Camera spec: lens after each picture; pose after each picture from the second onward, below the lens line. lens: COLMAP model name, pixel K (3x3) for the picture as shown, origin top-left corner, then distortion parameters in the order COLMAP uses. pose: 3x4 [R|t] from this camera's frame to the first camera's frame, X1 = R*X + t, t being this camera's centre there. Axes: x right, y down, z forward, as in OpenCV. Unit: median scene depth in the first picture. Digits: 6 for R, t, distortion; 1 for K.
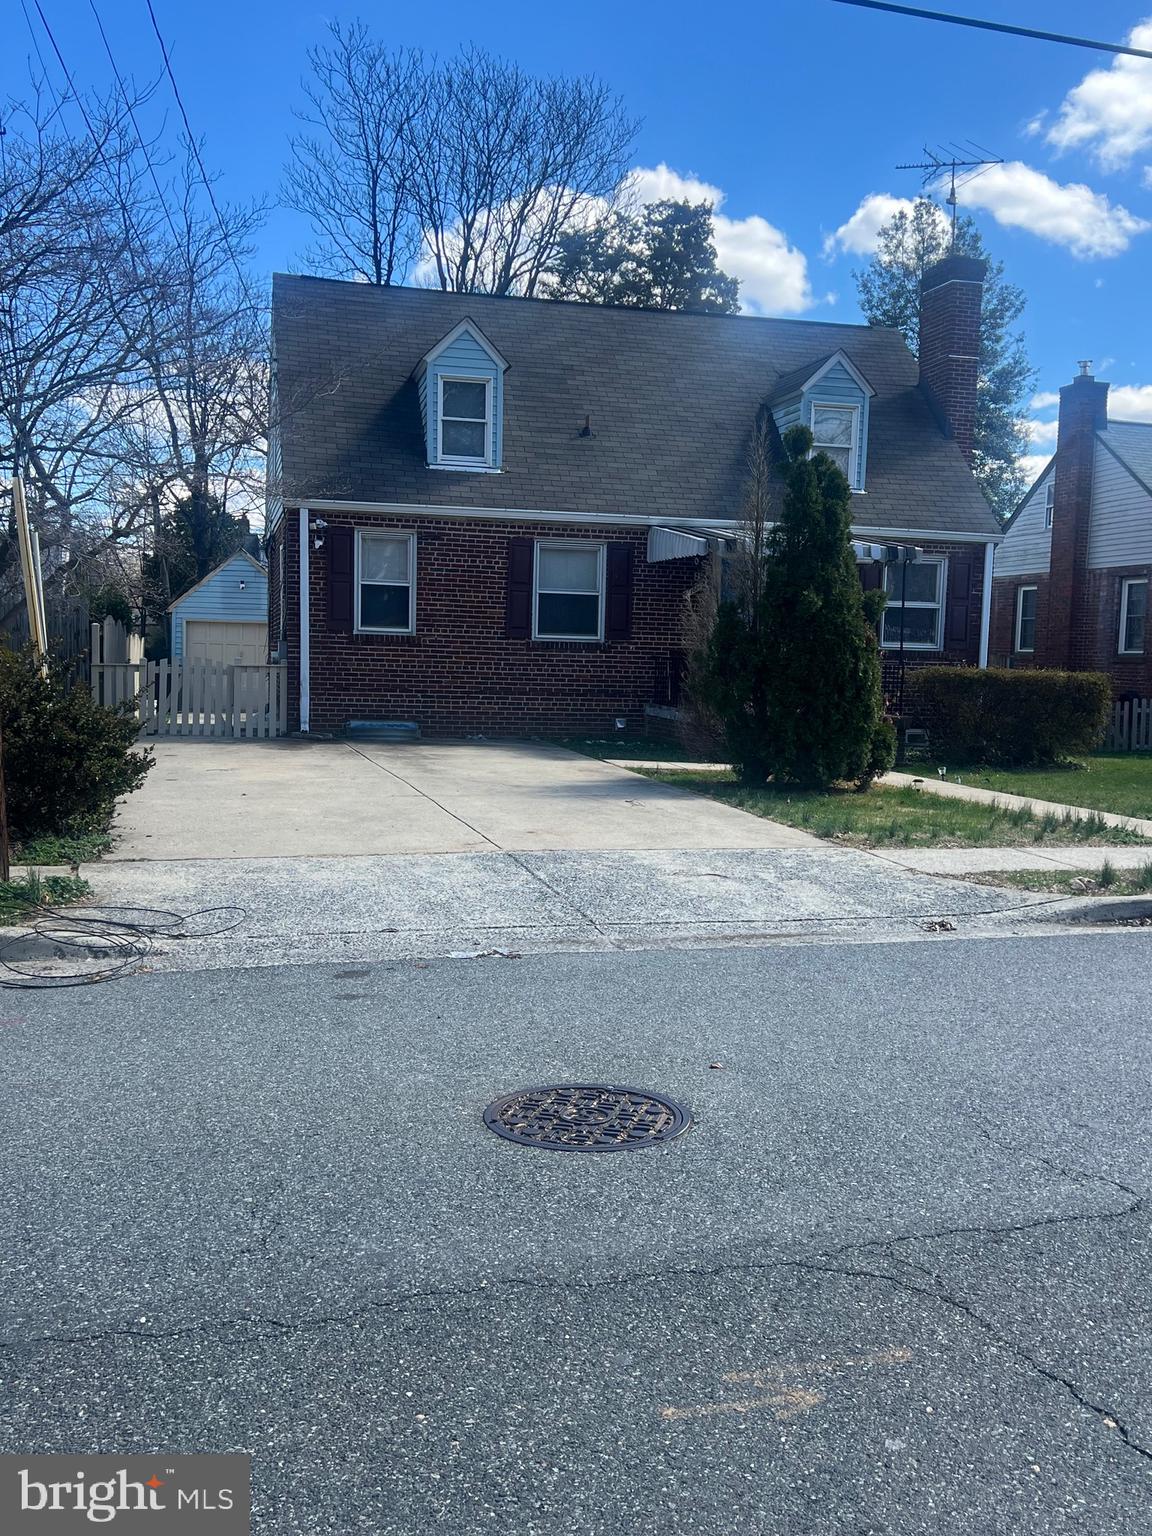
lens RADIAL K [[1393.2, 0, 577.9], [0, 1393.2, 772.5], [0, 0, 1]] dist [0.096315, -0.009426]
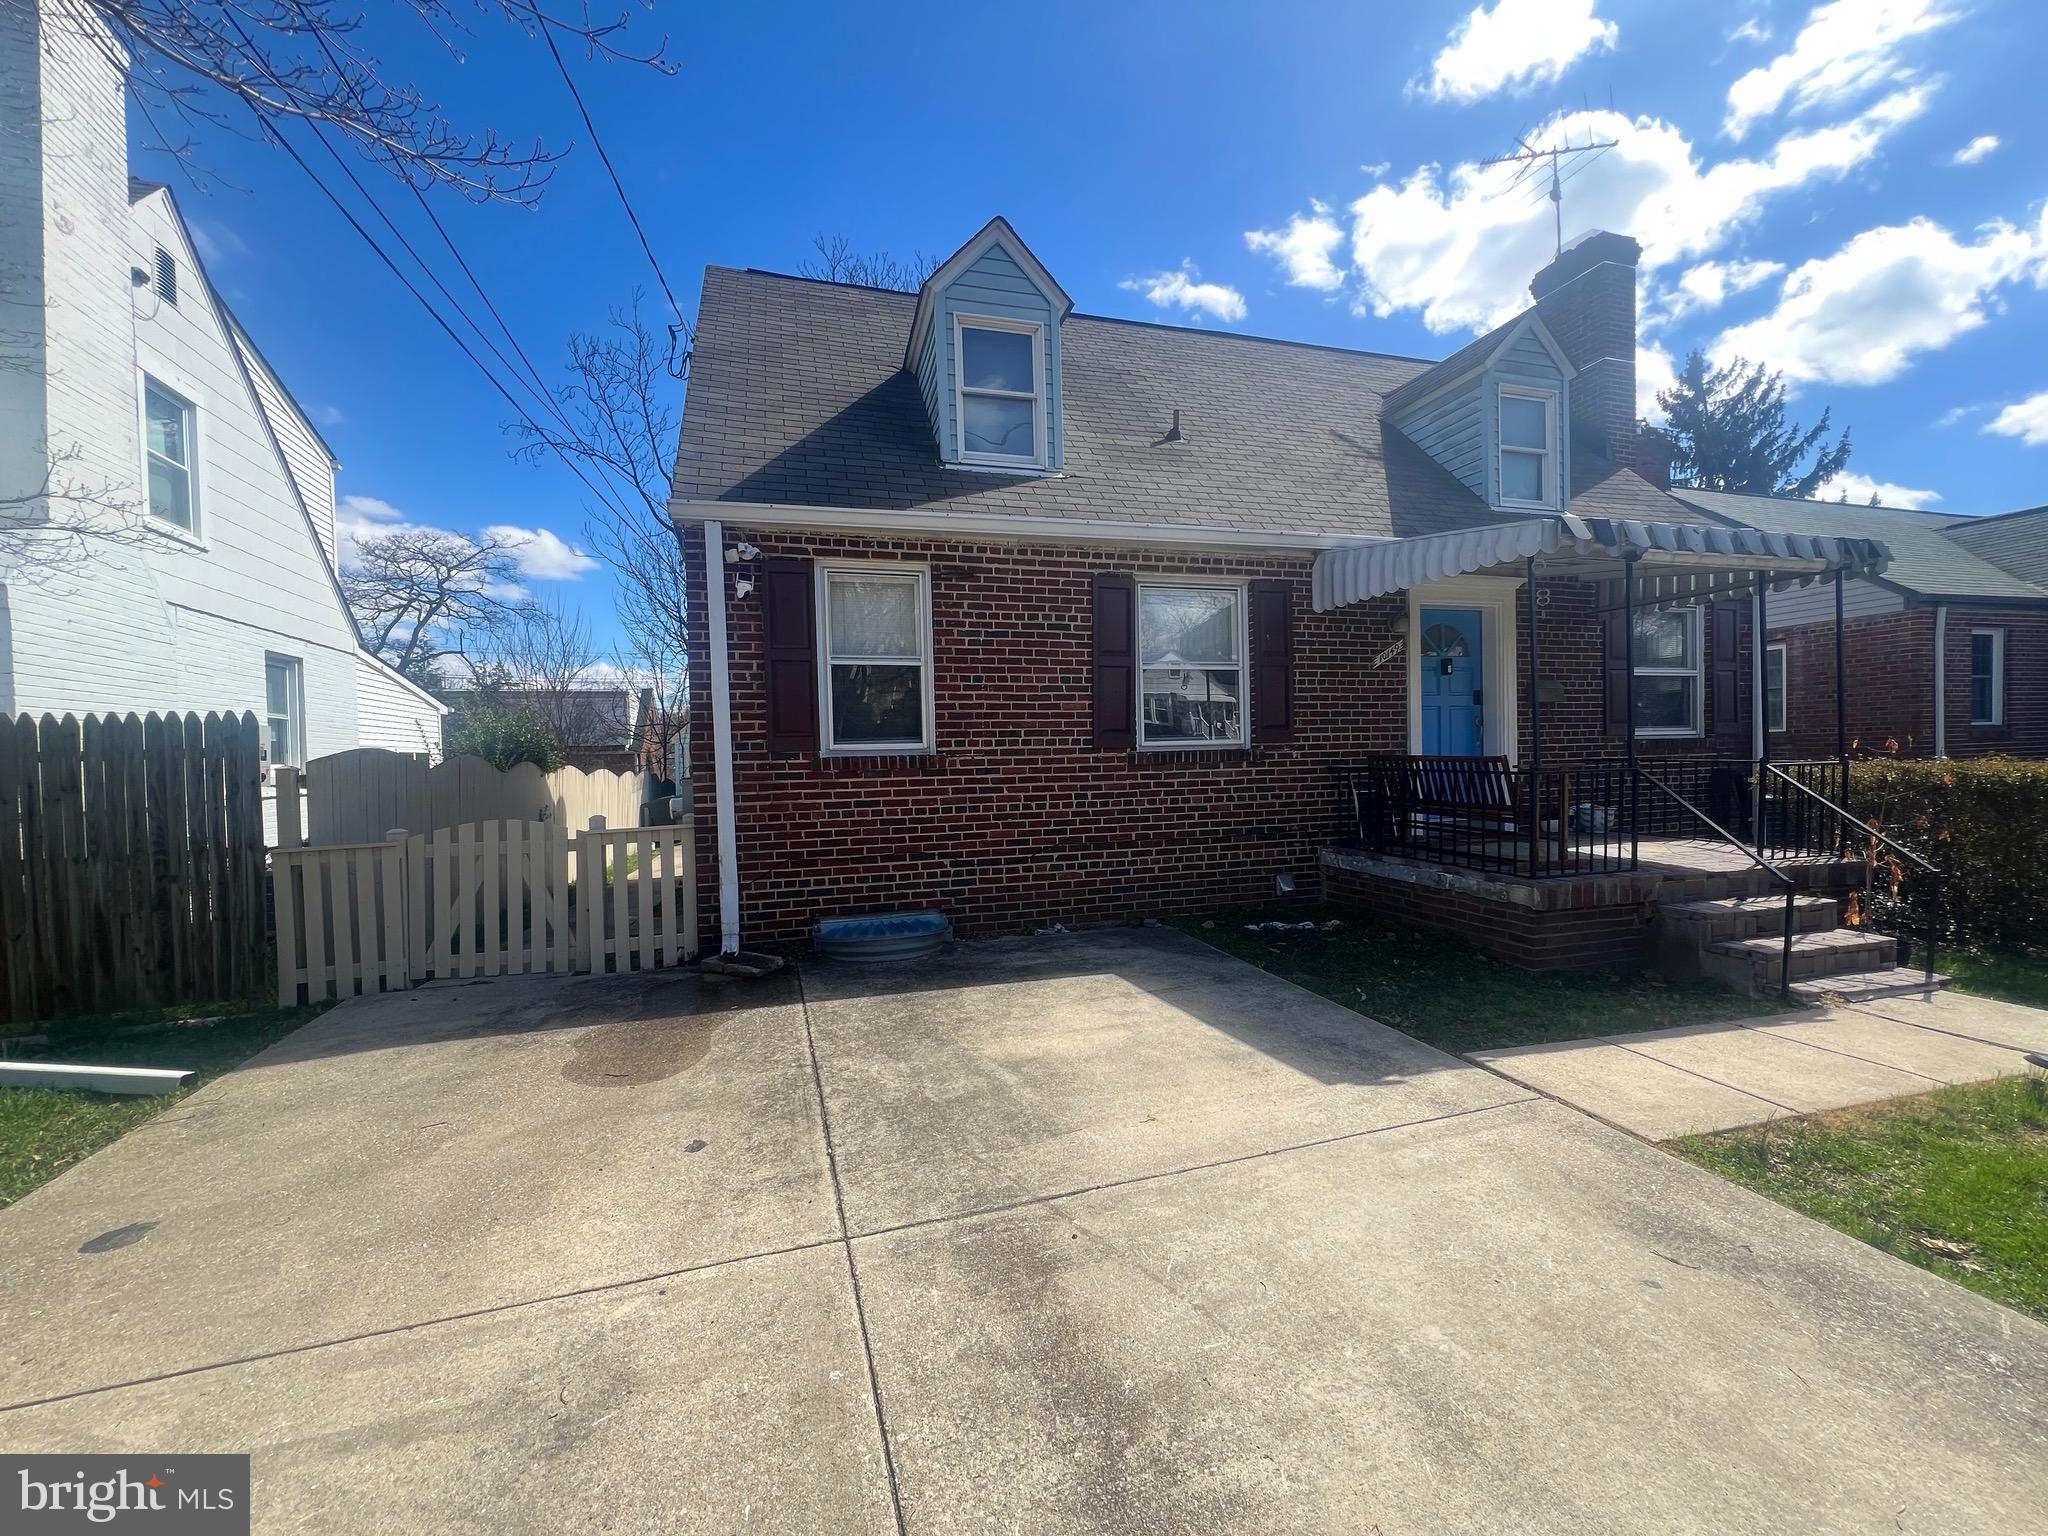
lens RADIAL K [[823.0, 0, 1026.8], [0, 823.0, 773.5], [0, 0, 1]] dist [-0.001405, -0.000068]
pose [[0.998195, -0.052934, 0.028382, -0.089505], [0.054689, 0.996379, -0.065107, -0.067229], [-0.024833, 0.066542, 0.997475, 0.673644]]
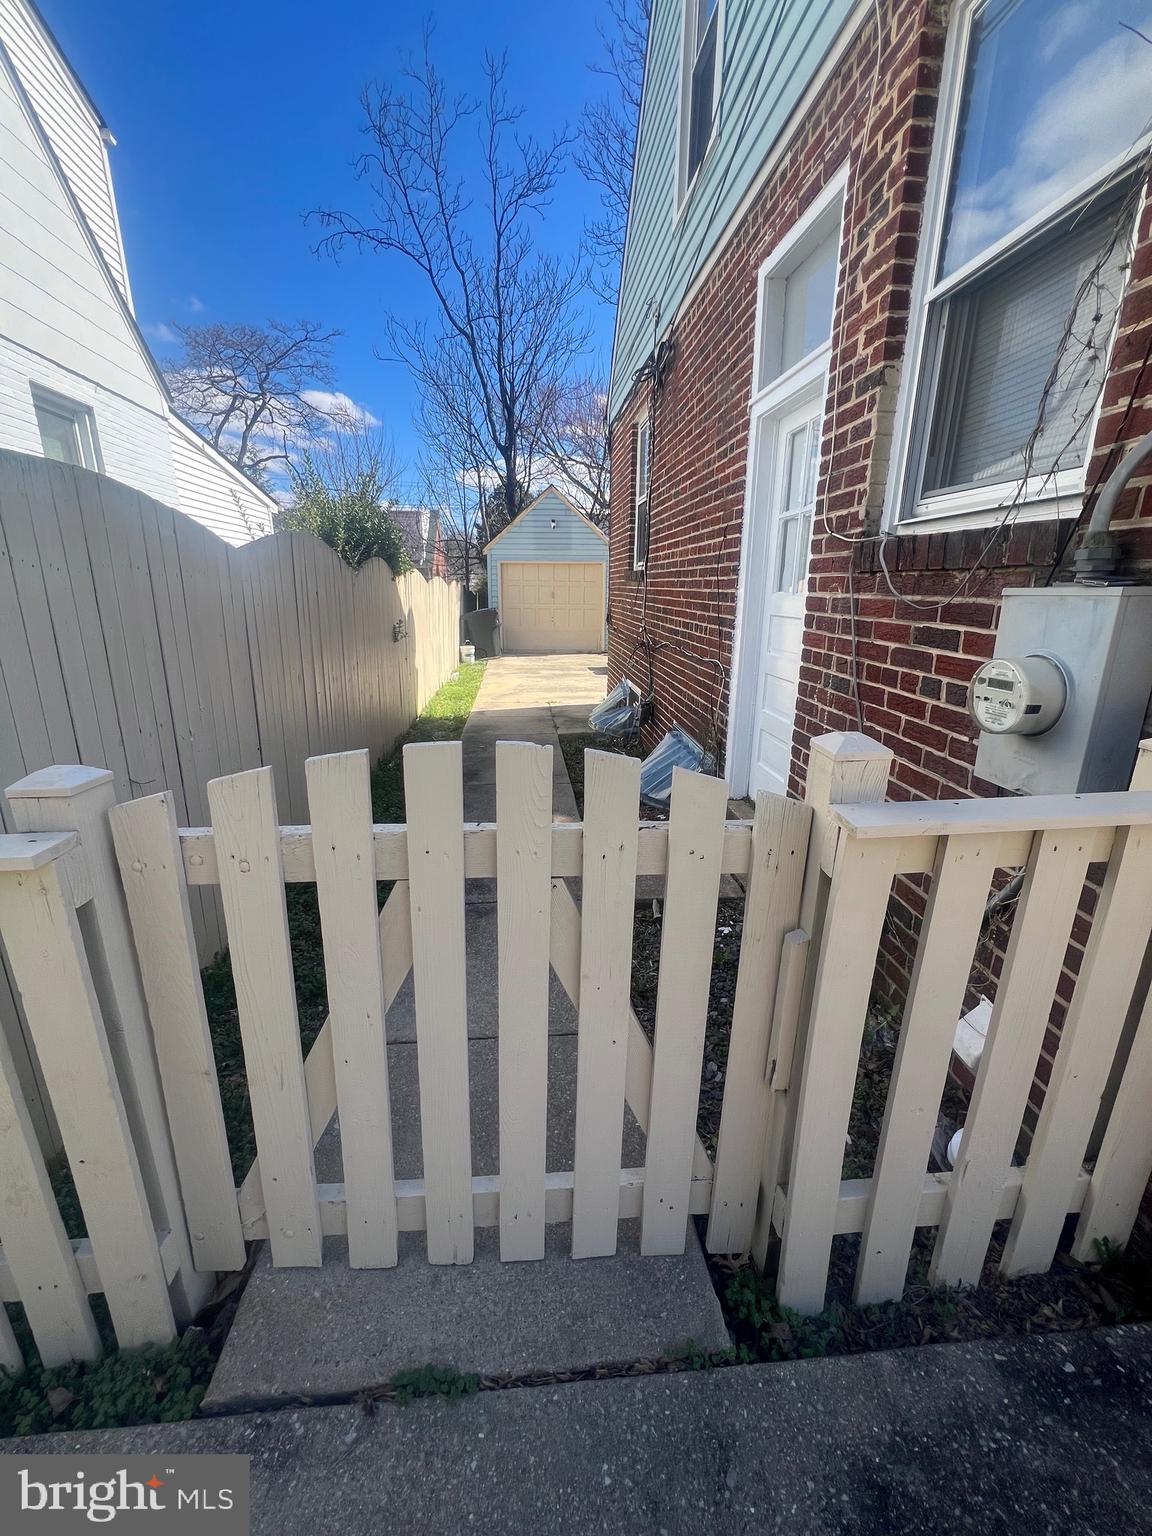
lens RADIAL K [[617.3, 0, 579.8], [0, 617.3, 760.9], [0, 0, 1]] dist [-0.001405, -0.000068]
pose [[0.987344, 0.021087, -0.157185, -0.249356], [0.009382, 0.981619, 0.190619, -0.087191], [0.158315, -0.189681, 0.968998, 0.919666]]
